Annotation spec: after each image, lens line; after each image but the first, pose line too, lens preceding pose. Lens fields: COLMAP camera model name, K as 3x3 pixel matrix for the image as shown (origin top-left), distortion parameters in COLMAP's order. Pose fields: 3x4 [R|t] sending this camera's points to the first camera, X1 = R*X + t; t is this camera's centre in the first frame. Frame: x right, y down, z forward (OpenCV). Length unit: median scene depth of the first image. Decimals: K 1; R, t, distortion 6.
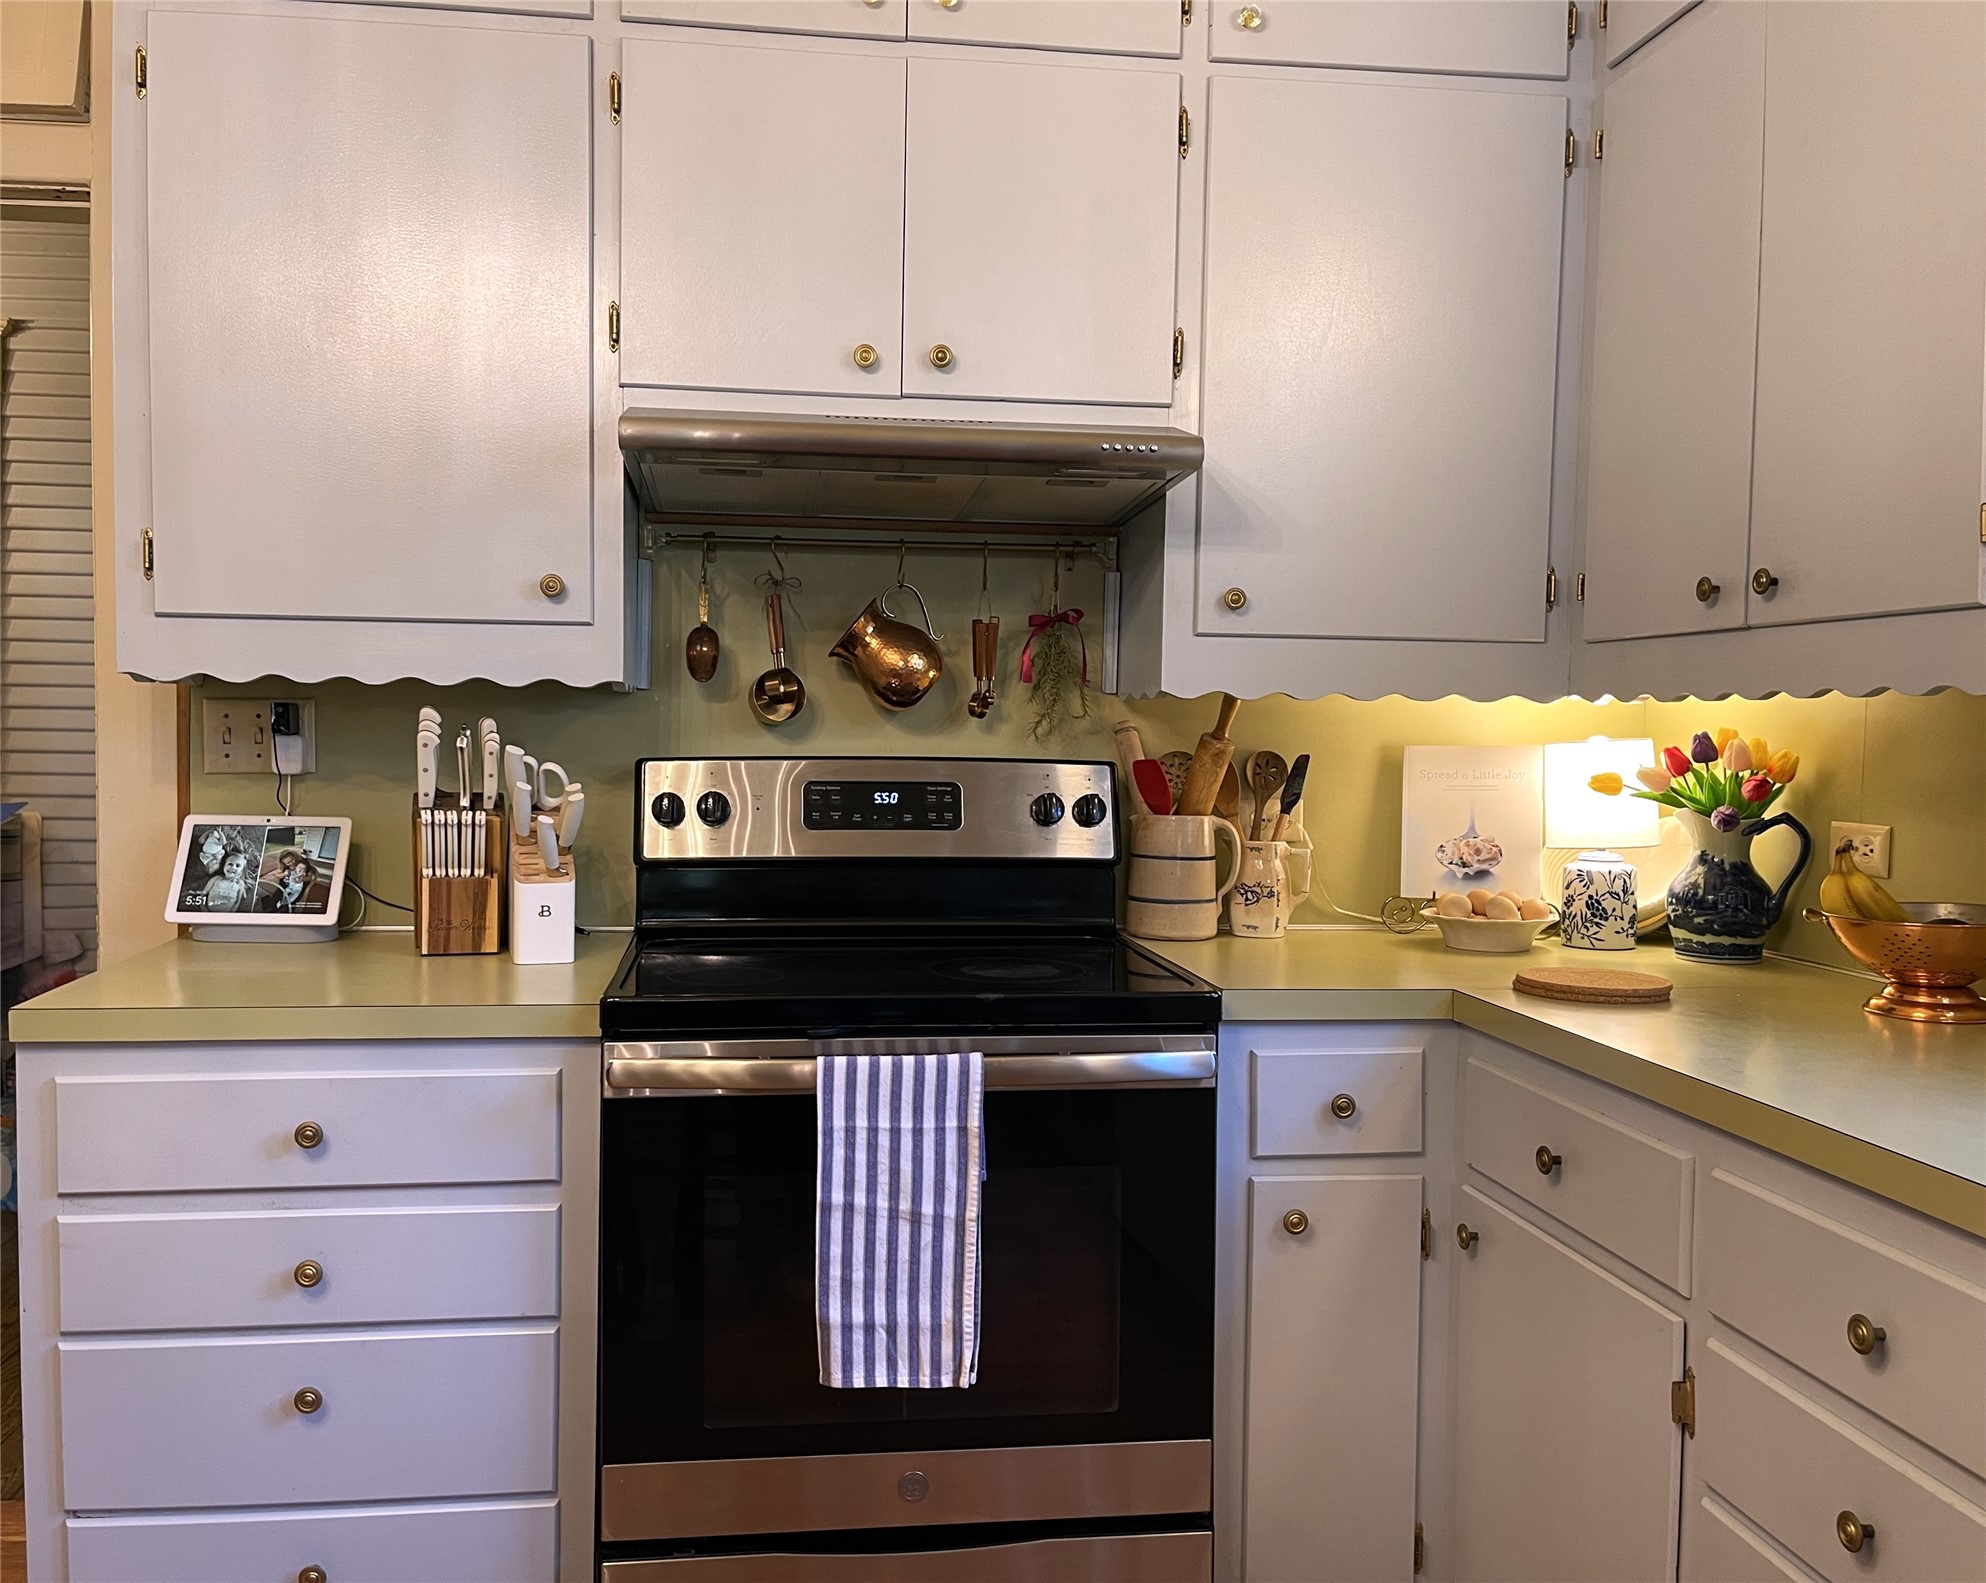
lens RADIAL K [[1577.4, 0, 958.4], [0, 1577.4, 789.9], [0, 0, 1]] dist [0.053173, -0.014780]
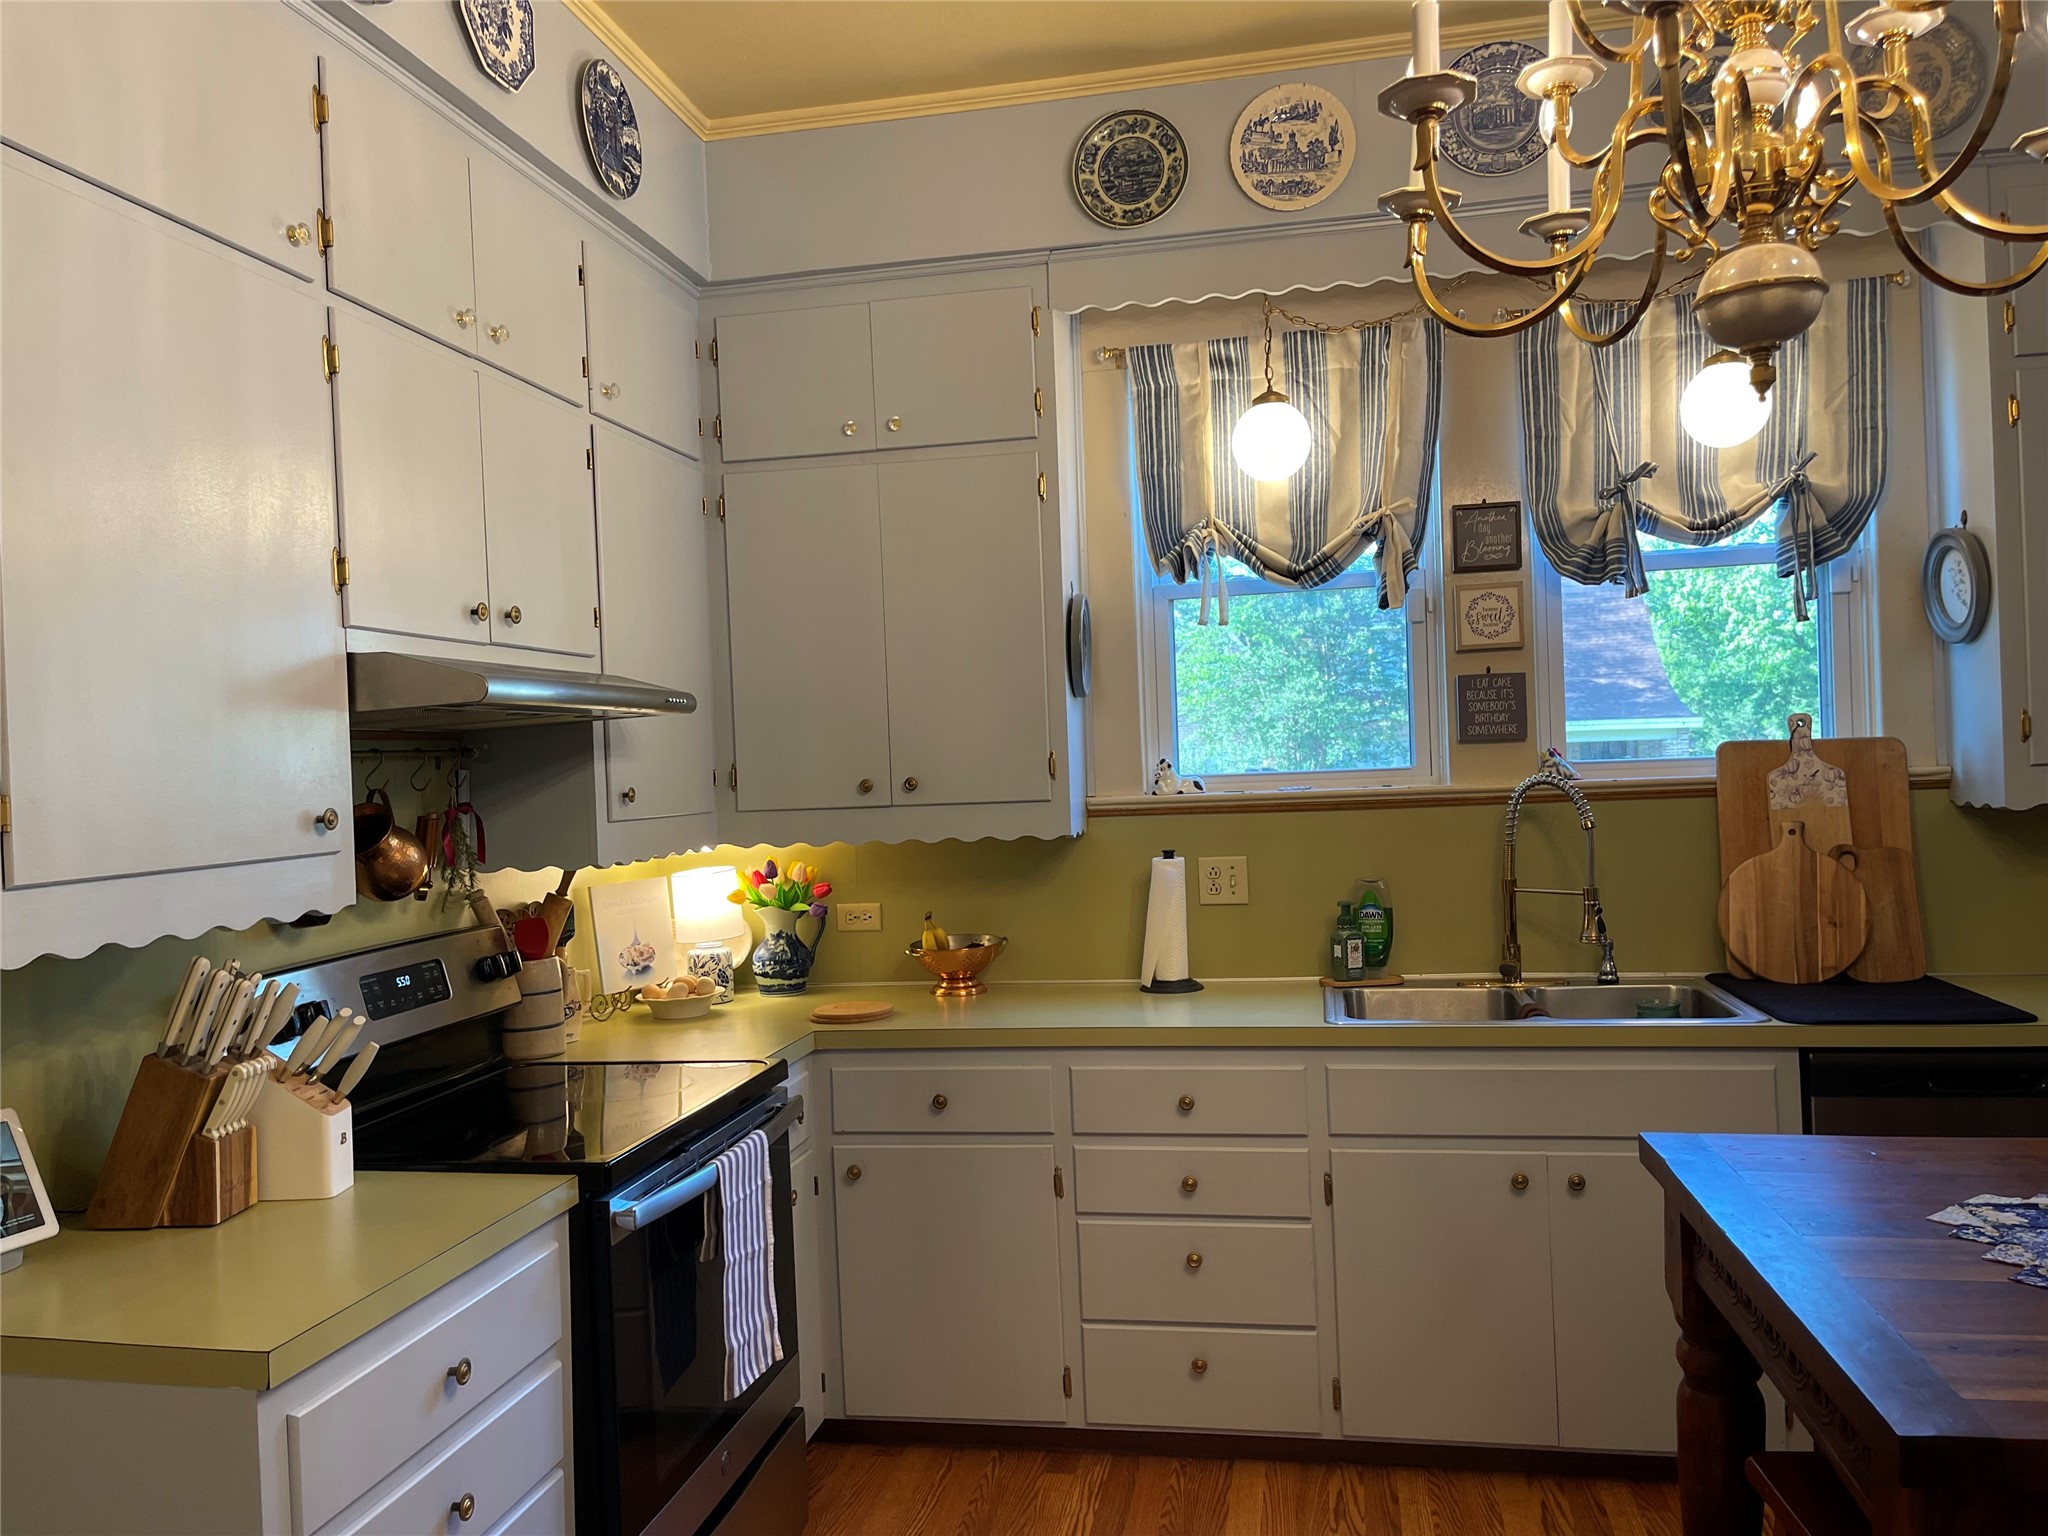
lens RADIAL K [[1537.0, 0, 1015.7], [0, 1537.0, 779.7], [0, 0, 1]] dist [0.046440, -0.043339]
pose [[0.306480, -0.037563, 0.951136, -1.000239], [0.080146, 0.996691, 0.013537, -0.123102], [-0.948497, 0.072081, 0.308477, 0.251678]]
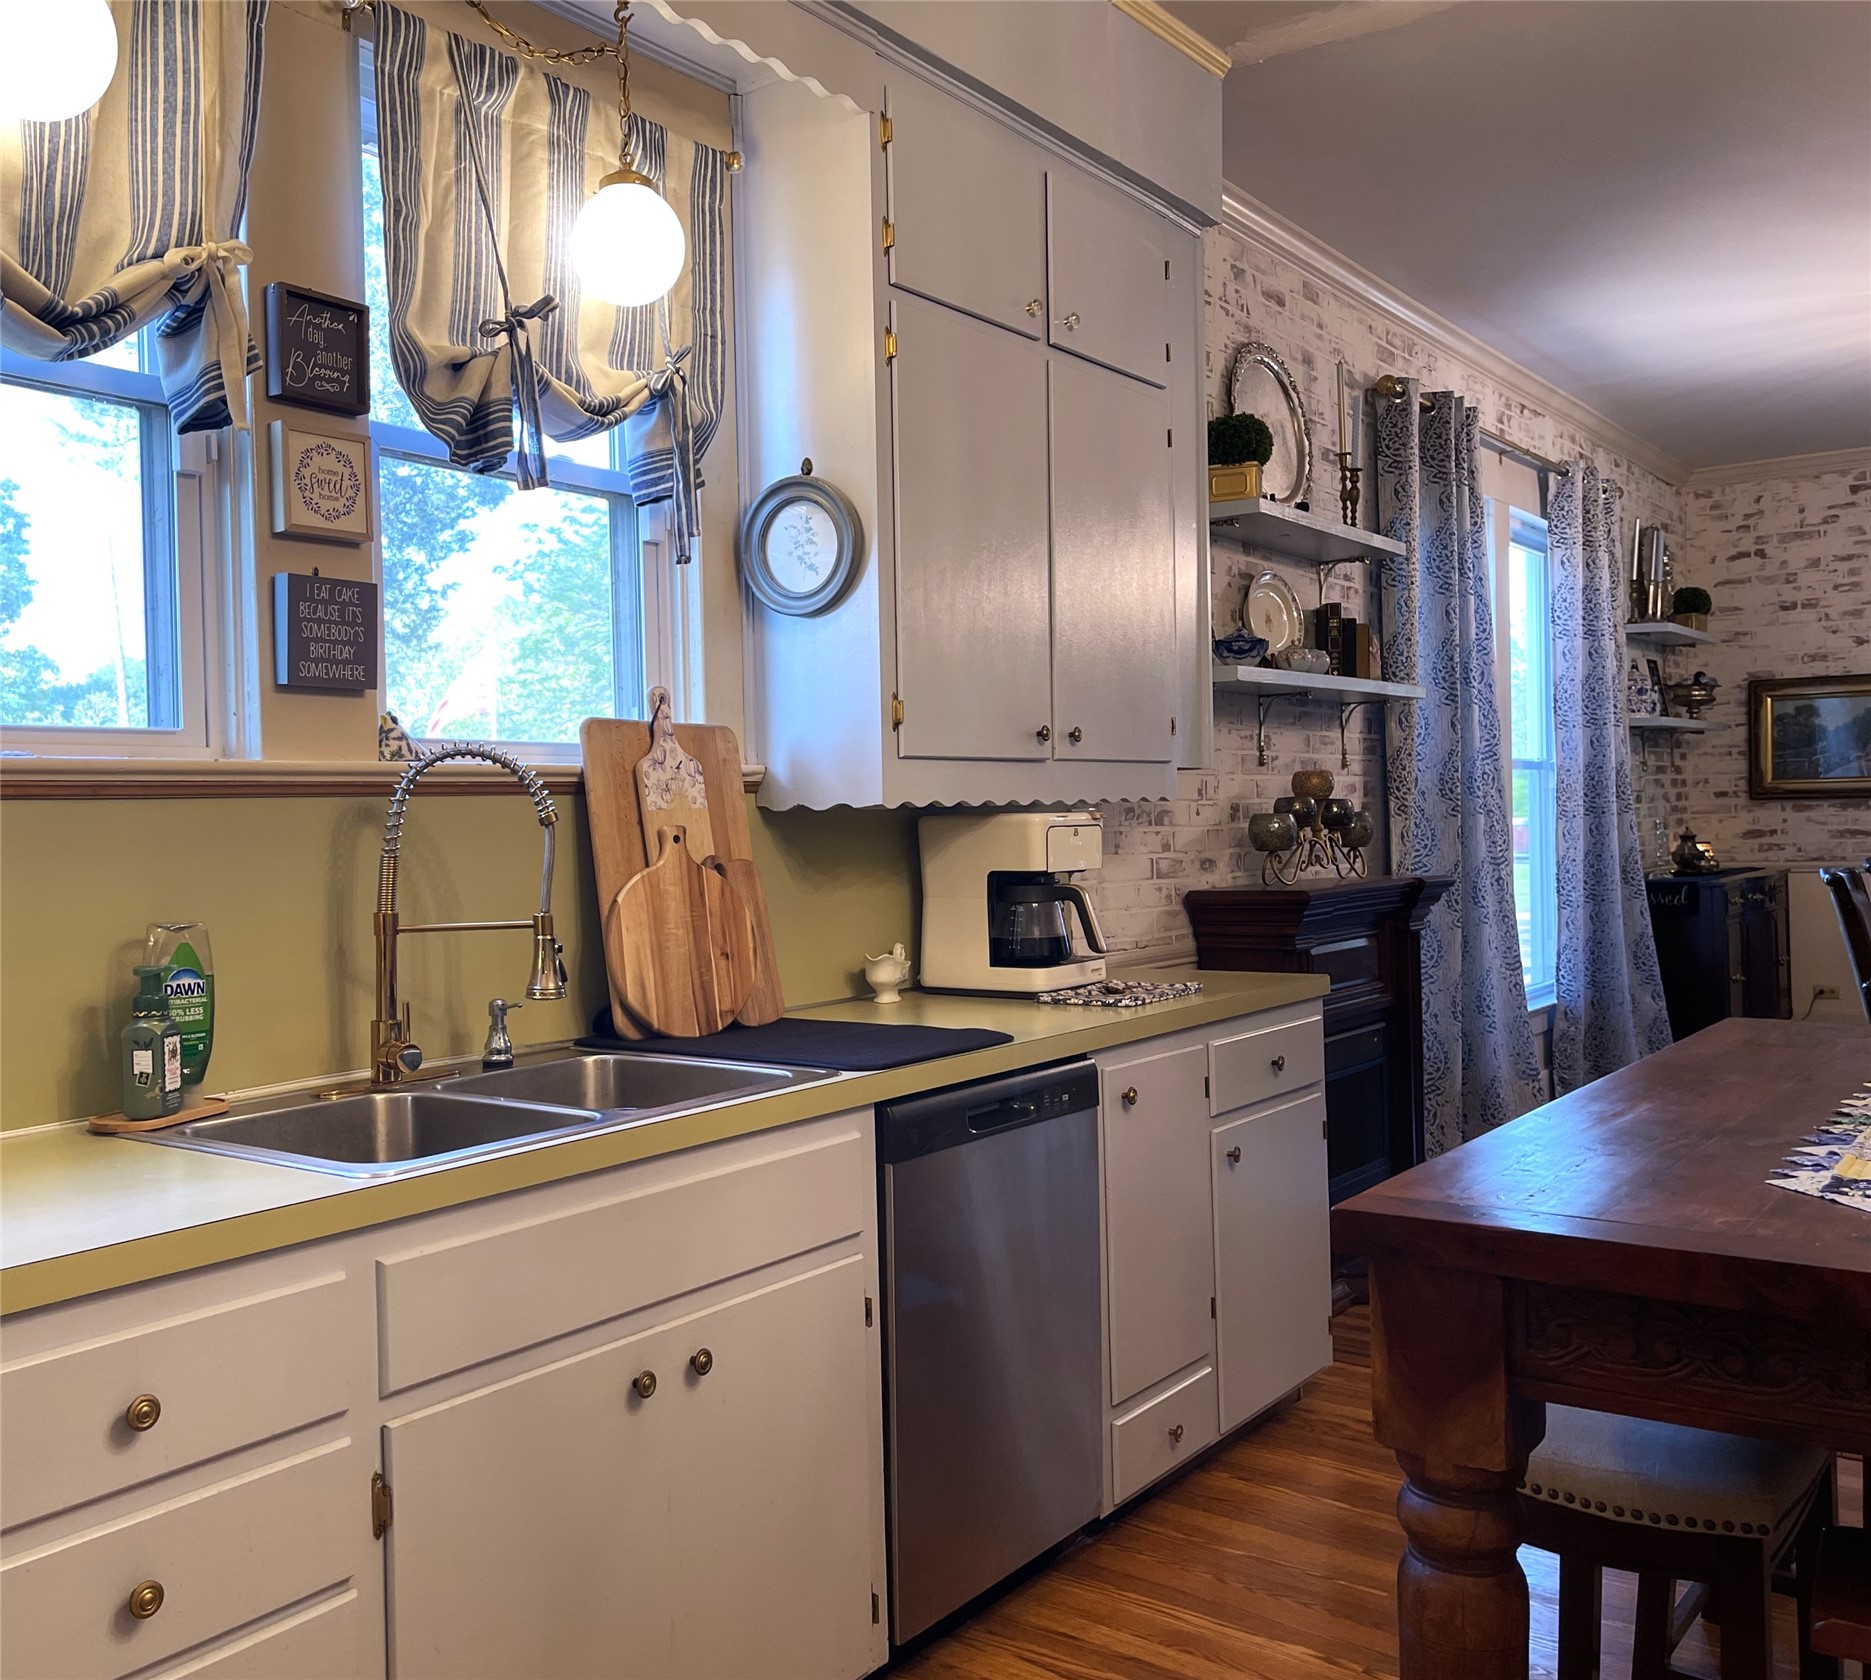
lens RADIAL K [[1715.3, 0, 788.7], [0, 1715.3, 871.4], [0, 0, 1]] dist [0.011951, 0.000000]
pose [[-0.691371, -0.016205, 0.722318, -0.336651], [0.044411, 0.996905, 0.064874, -0.049280], [-0.721134, 0.076931, -0.688511, 0.790777]]
